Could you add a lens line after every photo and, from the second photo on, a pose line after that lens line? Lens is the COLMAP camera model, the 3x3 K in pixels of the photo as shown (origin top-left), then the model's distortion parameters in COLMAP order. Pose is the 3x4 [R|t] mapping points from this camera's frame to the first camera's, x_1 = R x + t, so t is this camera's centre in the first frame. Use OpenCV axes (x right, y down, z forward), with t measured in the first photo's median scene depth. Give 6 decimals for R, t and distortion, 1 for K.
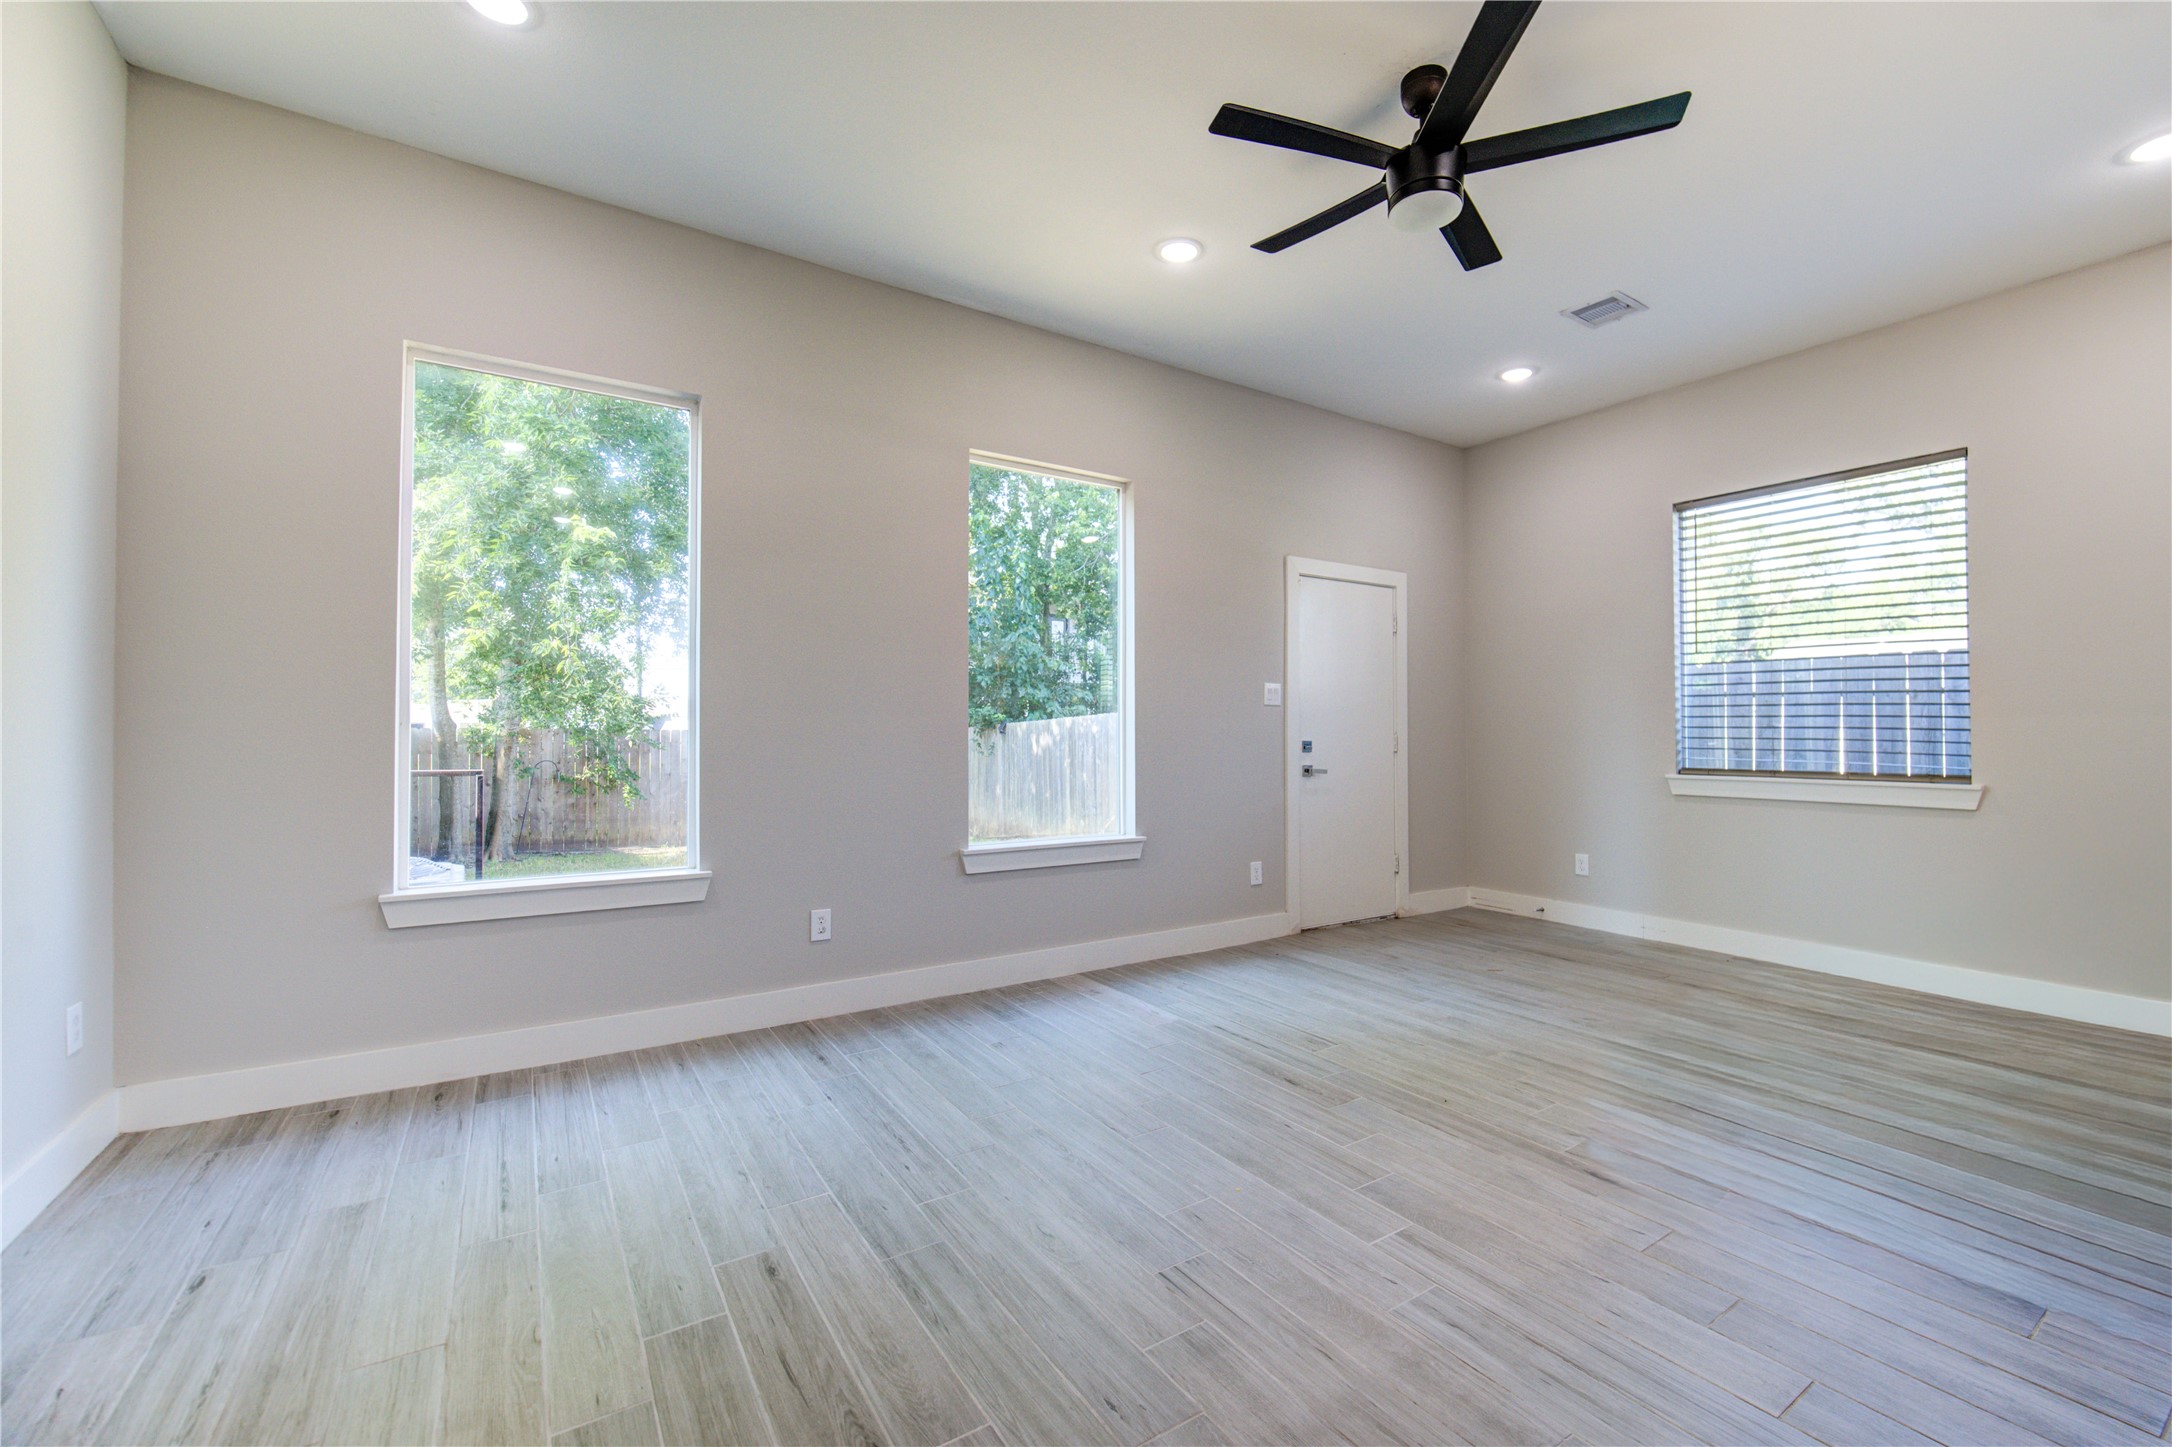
lens RADIAL K [[891.7, 0, 1122.3], [0, 891.7, 724.5], [0, 0, 1]] dist [-0.007747, -0.001823]
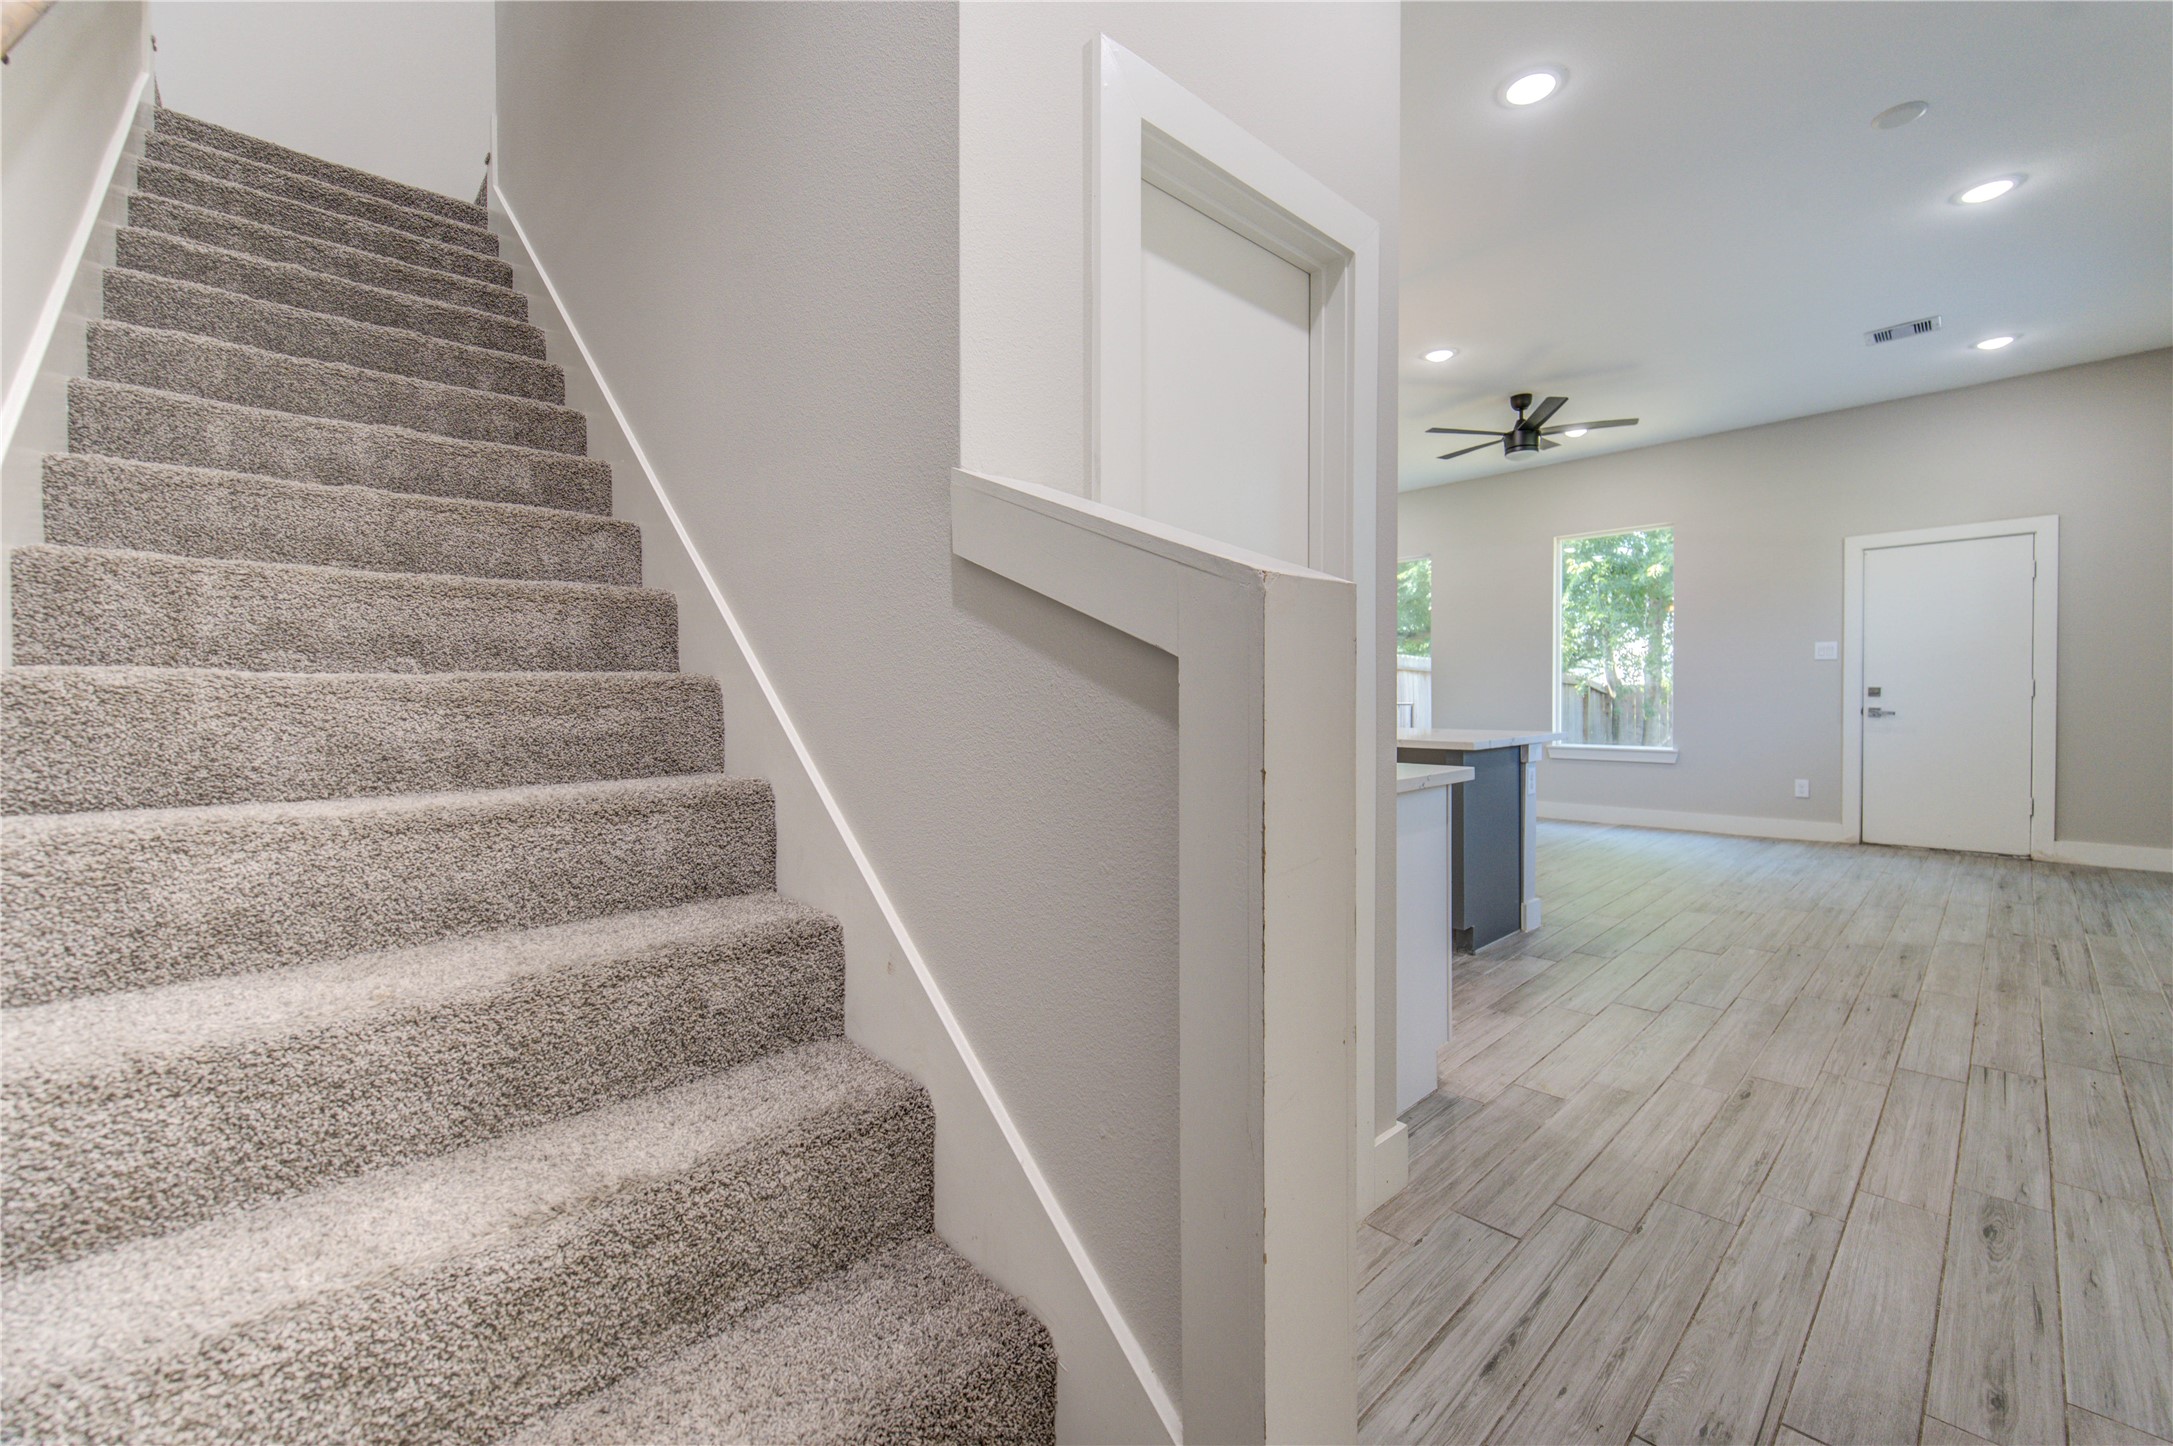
lens RADIAL K [[876.4, 0, 1106.9], [0, 876.4, 708.1], [0, 0, 1]] dist [-0.000479, -0.002699]
pose [[0.166882, 0.014331, -0.985873, 1.600841], [0.023150, 0.999562, 0.018449, 0.000948], [0.985705, -0.025901, 0.166477, -0.286696]]
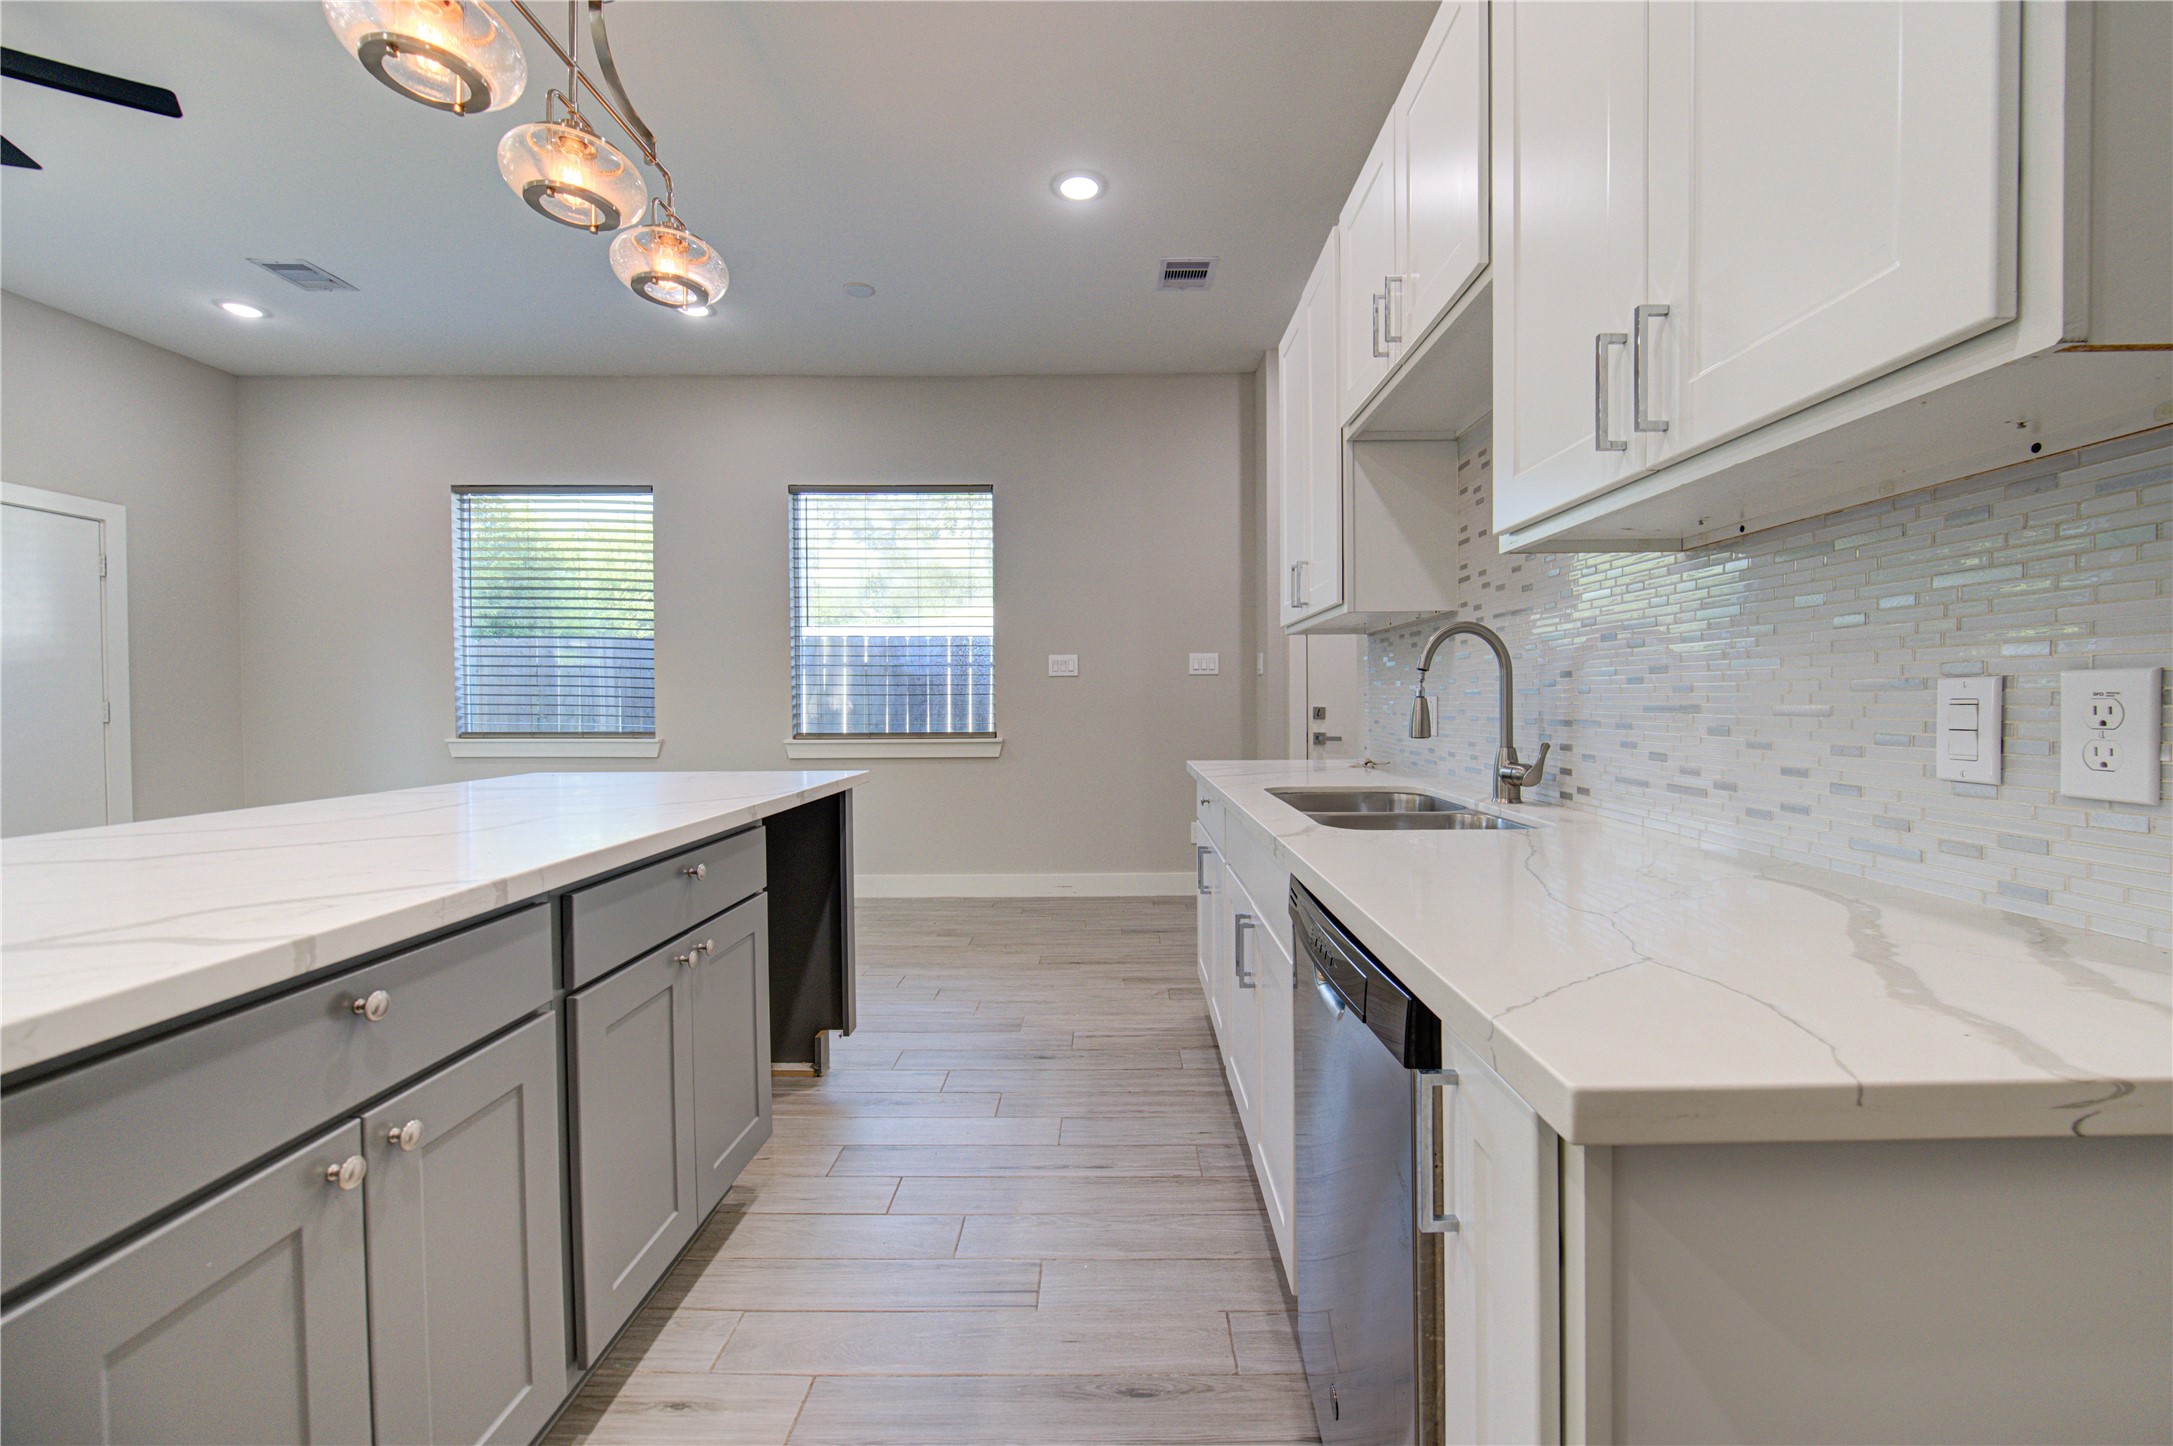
lens RADIAL K [[876.4, 0, 1105.7], [0, 876.4, 713.0], [0, 0, 1]] dist [-0.000479, -0.002699]
pose [[0.564374, -0.016729, 0.825349, 0.248740], [-0.003304, 0.999741, 0.022524, -0.002700], [-0.825512, -0.015439, 0.564173, -0.315474]]
